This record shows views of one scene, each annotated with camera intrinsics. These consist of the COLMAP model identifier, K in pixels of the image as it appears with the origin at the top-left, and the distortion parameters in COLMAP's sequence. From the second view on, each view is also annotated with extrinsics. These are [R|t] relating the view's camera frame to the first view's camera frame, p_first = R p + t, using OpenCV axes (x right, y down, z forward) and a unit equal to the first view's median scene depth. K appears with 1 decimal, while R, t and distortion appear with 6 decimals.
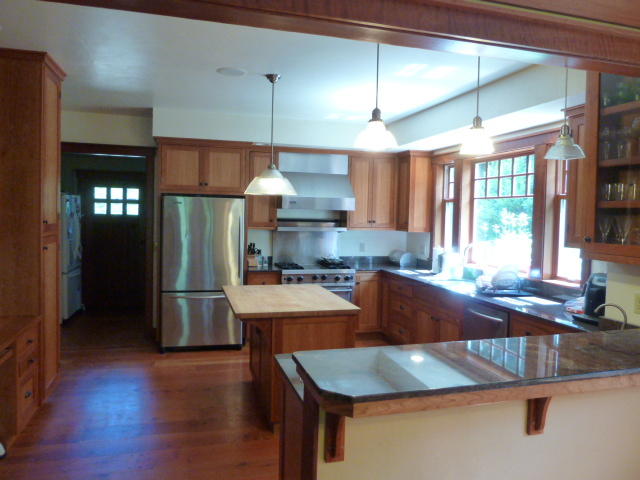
lens RADIAL K [[481.2, 0, 322.8], [0, 481.2, 239.6], [0, 0, 1]] dist [-0.036907, 0.000041]
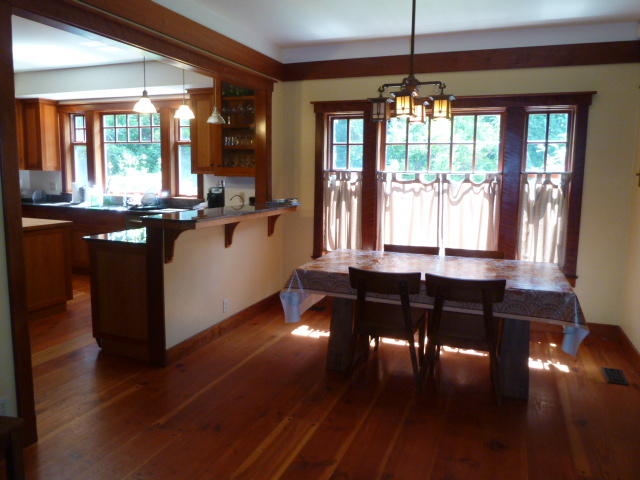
lens RADIAL K [[495.5, 0, 314.5], [0, 495.5, 243.0], [0, 0, 1]] dist [-0.009848, -0.004689]
pose [[0.617011, -0.119972, 0.777756, -0.402039], [0.037186, 0.991652, 0.123466, 0.038458], [-0.786075, -0.047258, 0.616321, -0.278492]]
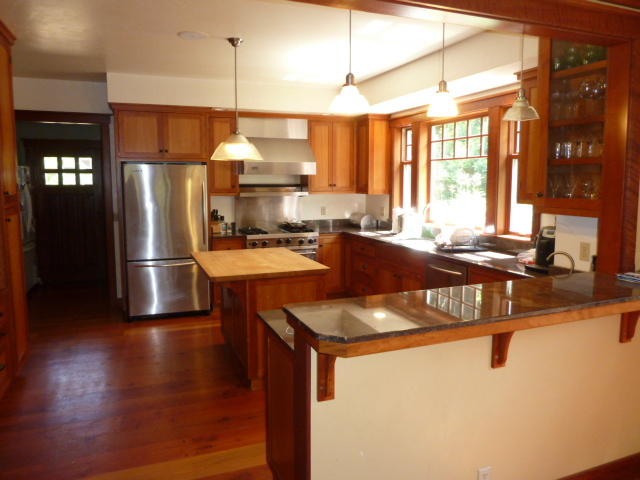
lens RADIAL K [[481.2, 0, 322.8], [0, 481.2, 241.3], [0, 0, 1]] dist [-0.036907, 0.000041]
pose [[0.994863, -0.035829, 0.094681, -0.022501], [0.028718, 0.996737, 0.075435, 0.004427], [-0.097075, -0.072328, 0.992646, -0.022637]]
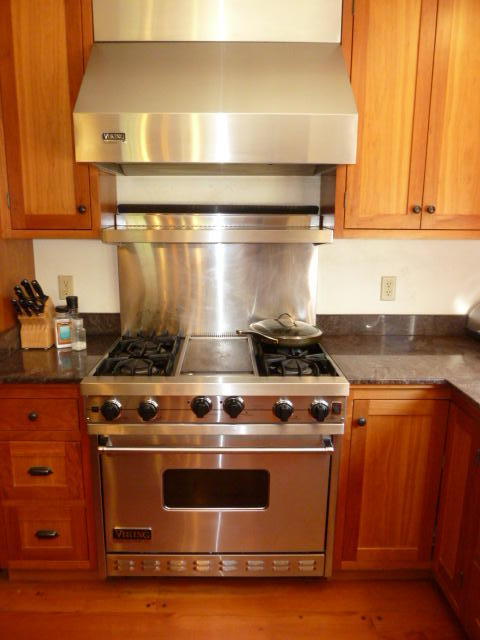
lens RADIAL K [[481.2, 0, 233.5], [0, 481.2, 322.0], [0, 0, 1]] dist [-0.036907, 0.000041]
pose [[0.965051, 0.040059, -0.258981, 0.079042], [0.000995, 0.987681, 0.156480, -0.017115], [0.262059, -0.151269, 0.953123, 0.781408]]
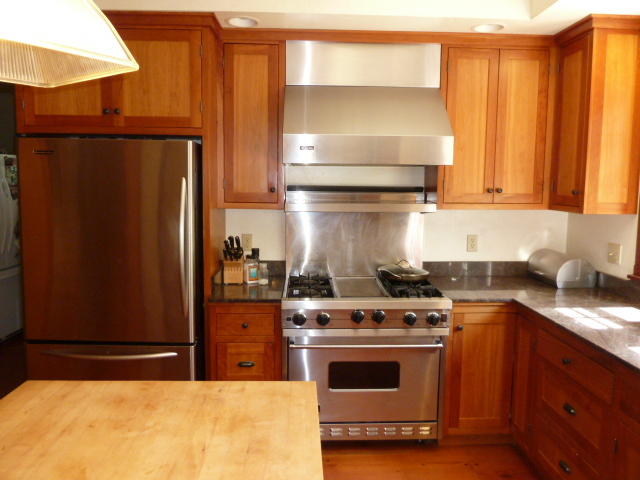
lens RADIAL K [[481.2, 0, 322.8], [0, 481.2, 234.7], [0, 0, 1]] dist [-0.036907, 0.000041]
pose [[0.971964, 0.011807, -0.234834, 0.059264], [-0.000348, 0.998810, 0.048778, -0.019976], [0.235130, -0.047328, 0.970811, 0.596454]]
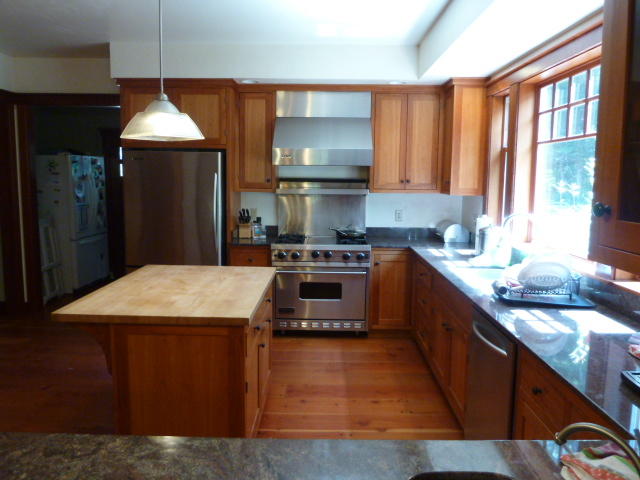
lens RADIAL K [[481.2, 0, 325.4], [0, 481.2, 237.8], [0, 0, 1]] dist [-0.036907, 0.000041]
pose [[0.958614, 0.024876, -0.283621, 0.226625], [-0.005635, 0.997638, 0.068456, -0.000620], [0.284654, -0.064025, 0.956490, 0.292952]]
